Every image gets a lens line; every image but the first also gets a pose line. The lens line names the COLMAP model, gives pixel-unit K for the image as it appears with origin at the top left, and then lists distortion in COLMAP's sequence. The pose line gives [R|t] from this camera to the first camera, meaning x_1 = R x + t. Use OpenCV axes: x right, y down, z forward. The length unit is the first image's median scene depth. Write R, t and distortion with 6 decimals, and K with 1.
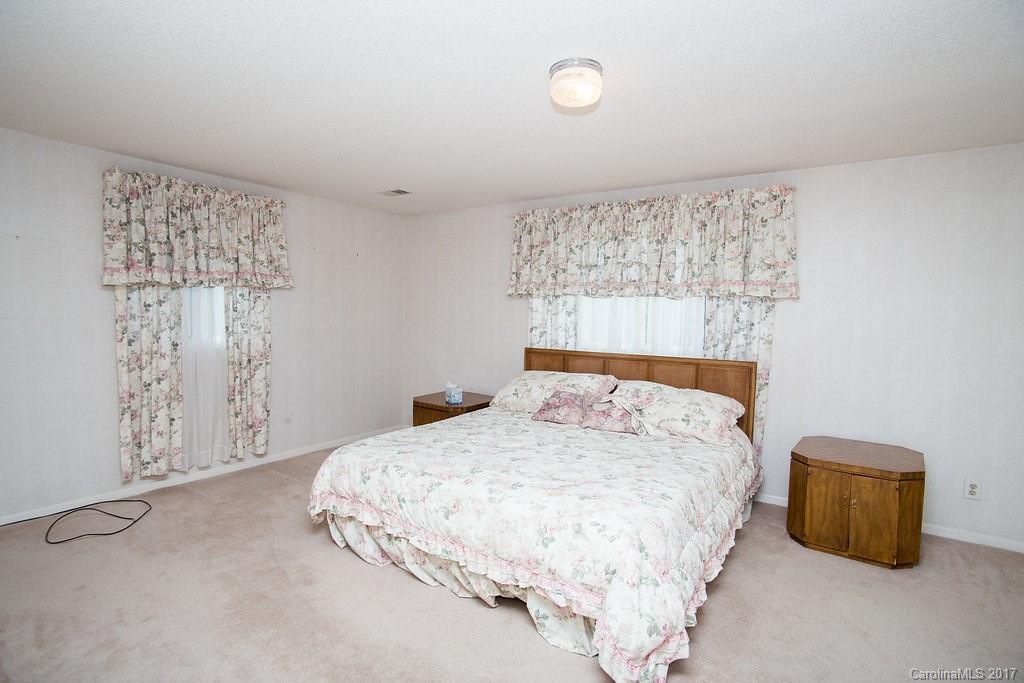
lens RADIAL K [[500.6, 0, 508.2], [0, 500.6, 342.3], [0, 0, 1]] dist [-0.083244, 0.035059]
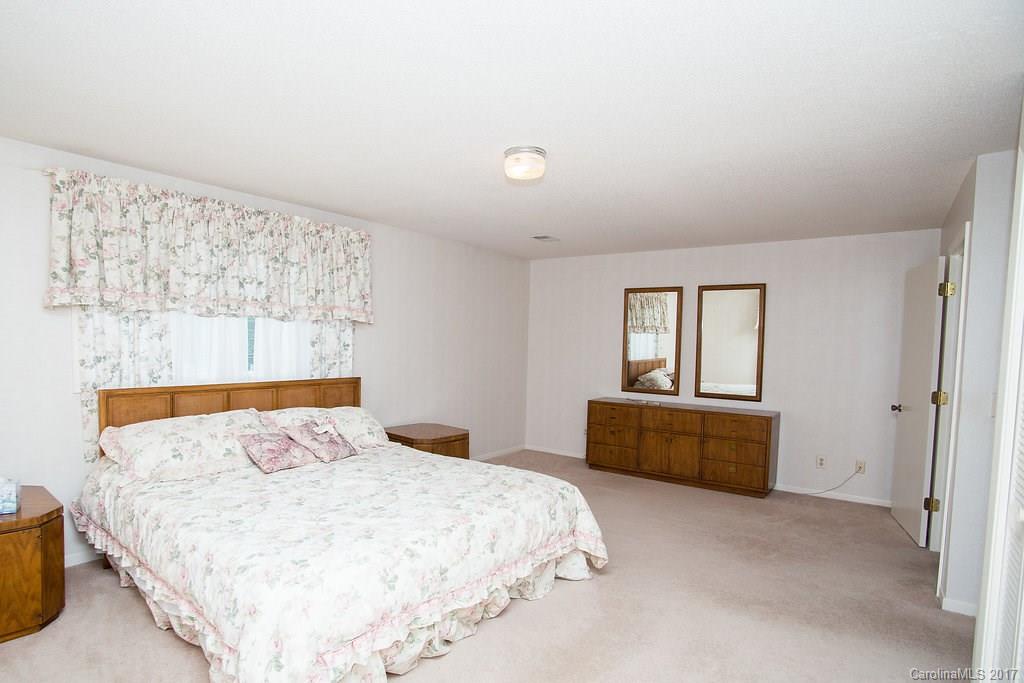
lens RADIAL K [[500.6, 0, 508.2], [0, 500.6, 342.3], [0, 0, 1]] dist [-0.083244, 0.035059]
pose [[0.082262, -0.025215, 0.996292, -0.552922], [0.035231, 0.999129, 0.022378, -0.048402], [-0.995988, 0.033260, 0.083079, 0.456716]]
